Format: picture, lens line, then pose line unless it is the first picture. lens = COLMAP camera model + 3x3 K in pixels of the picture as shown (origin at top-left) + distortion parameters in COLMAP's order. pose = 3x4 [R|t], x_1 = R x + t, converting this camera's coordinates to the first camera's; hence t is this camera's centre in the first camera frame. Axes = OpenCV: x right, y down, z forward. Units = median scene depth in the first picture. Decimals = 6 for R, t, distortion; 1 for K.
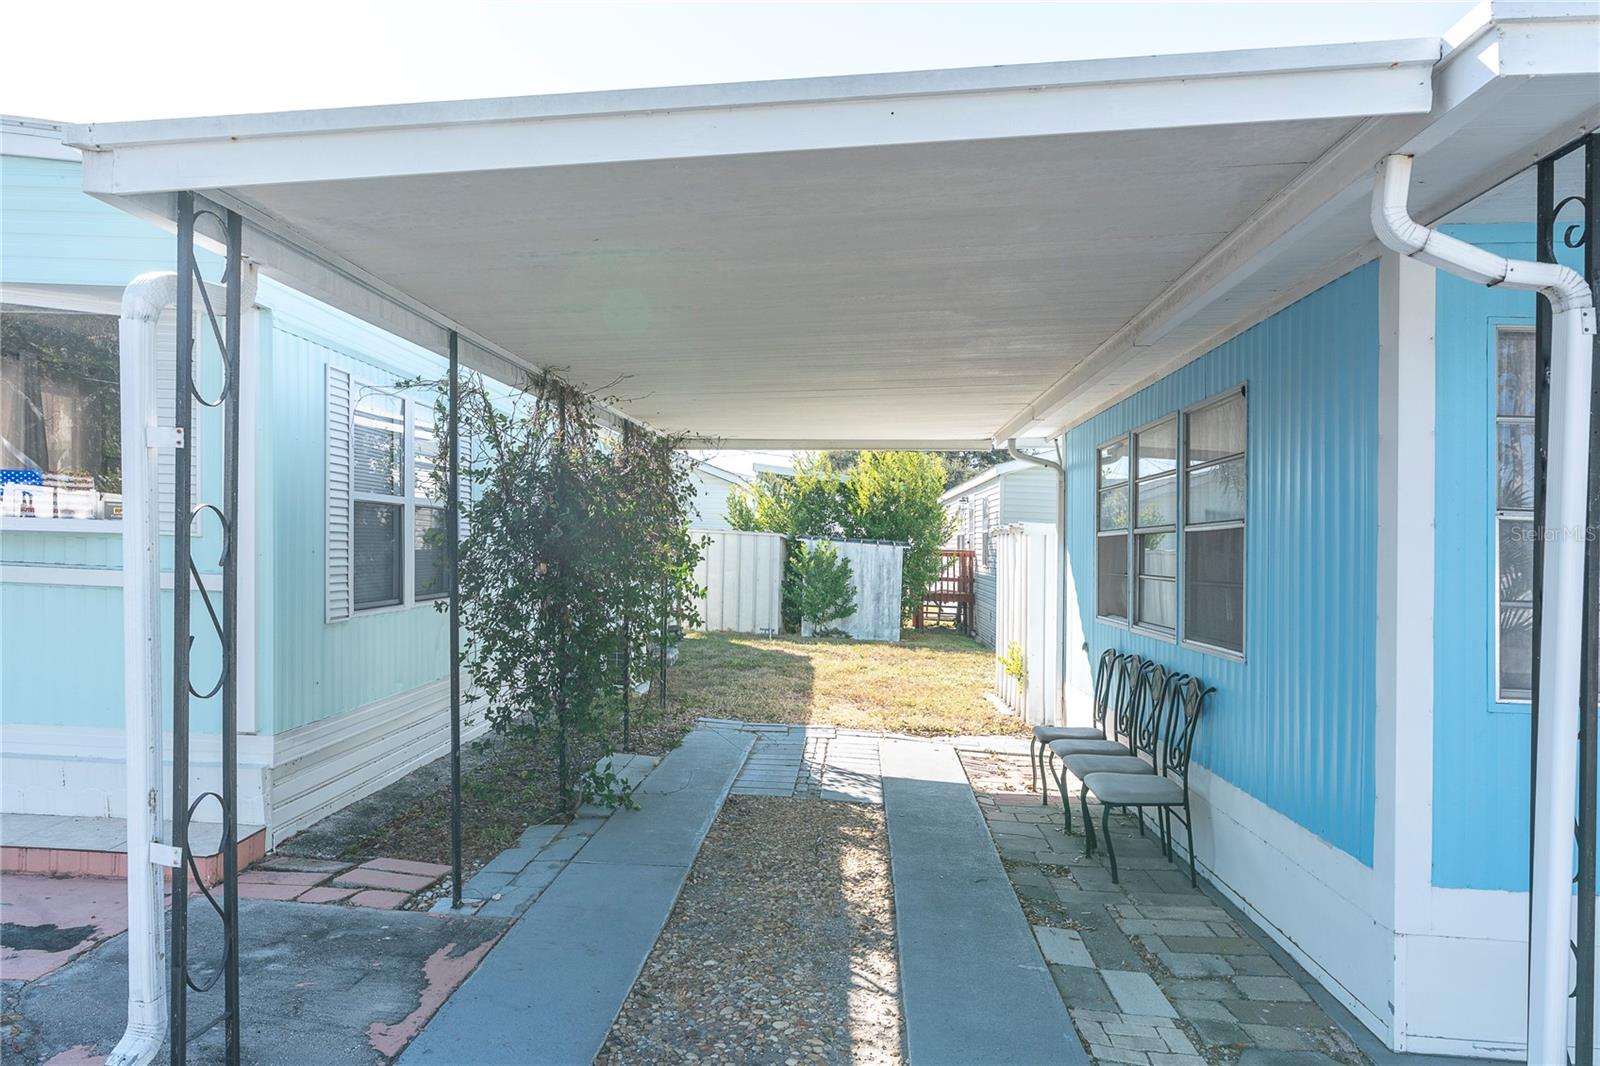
lens RADIAL K [[1021.9, 0, 788.4], [0, 1021.9, 533.4], [0, 0, 1]] dist [-0.029645, 0.000916]
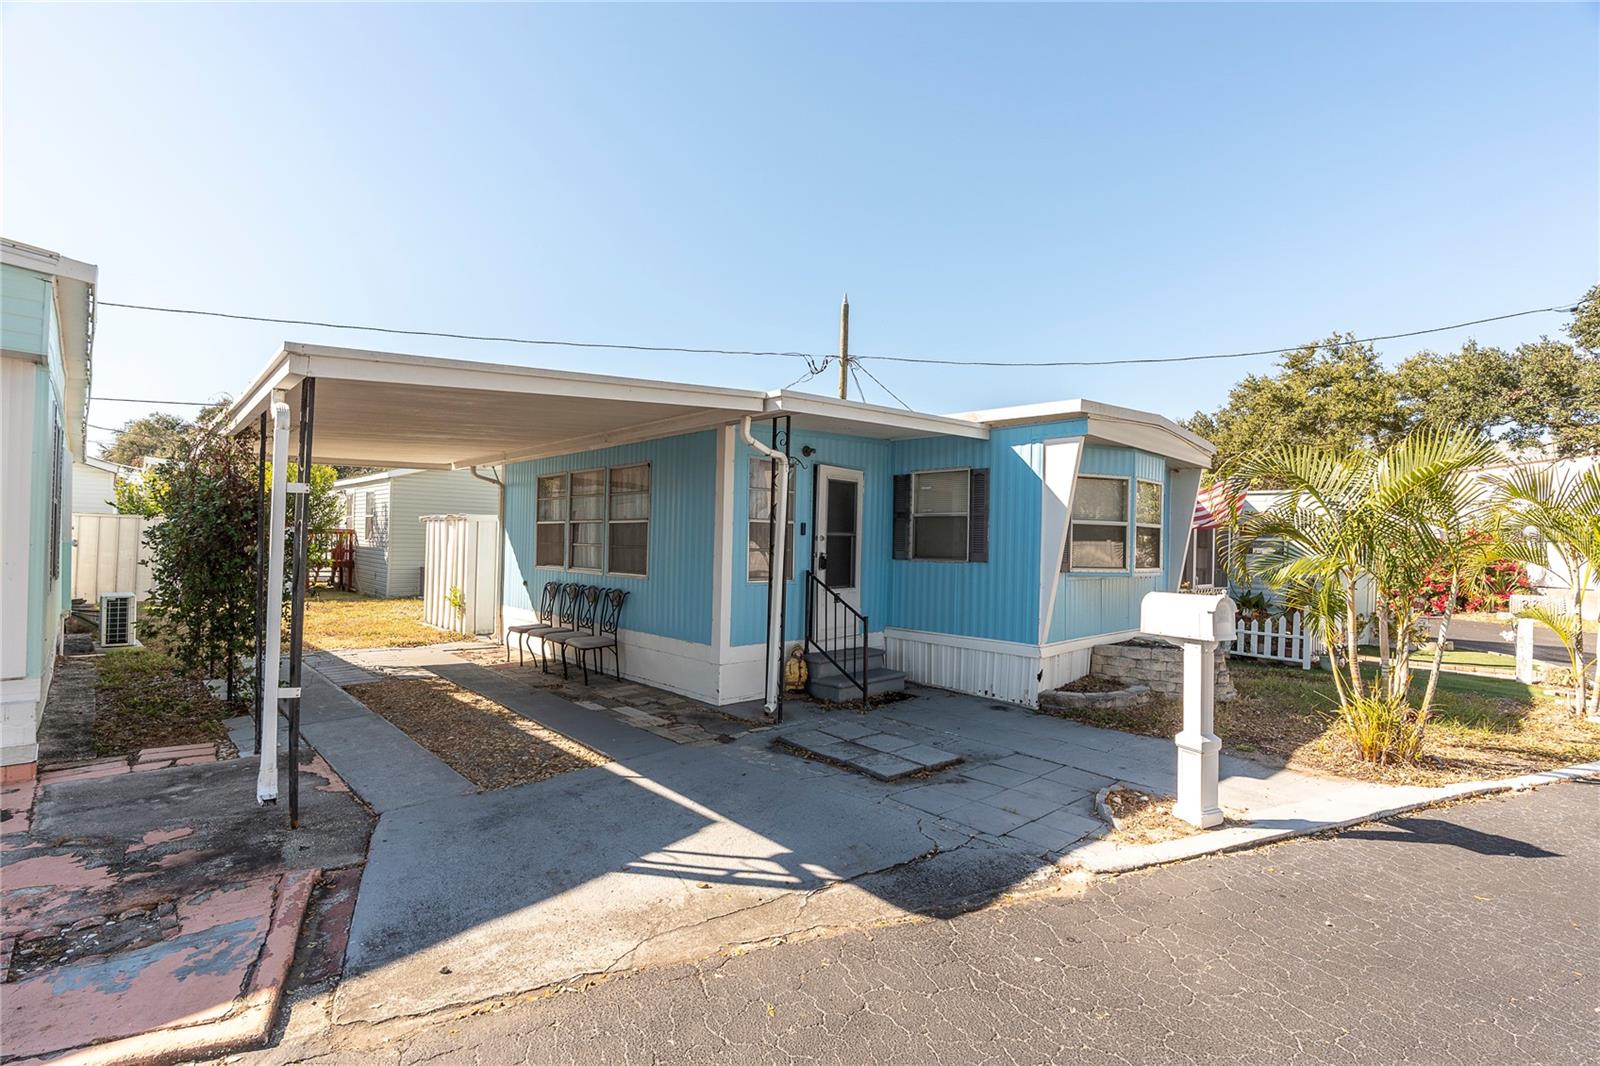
lens RADIAL K [[729.2, 0, 794.3], [0, 729.2, 530.5], [0, 0, 1]] dist [-0.009173, 0.001240]
pose [[0.675394, -0.005656, 0.737435, -0.505597], [-0.010723, 0.999790, 0.017489, -0.018031], [-0.737379, -0.019720, 0.675191, -0.356423]]
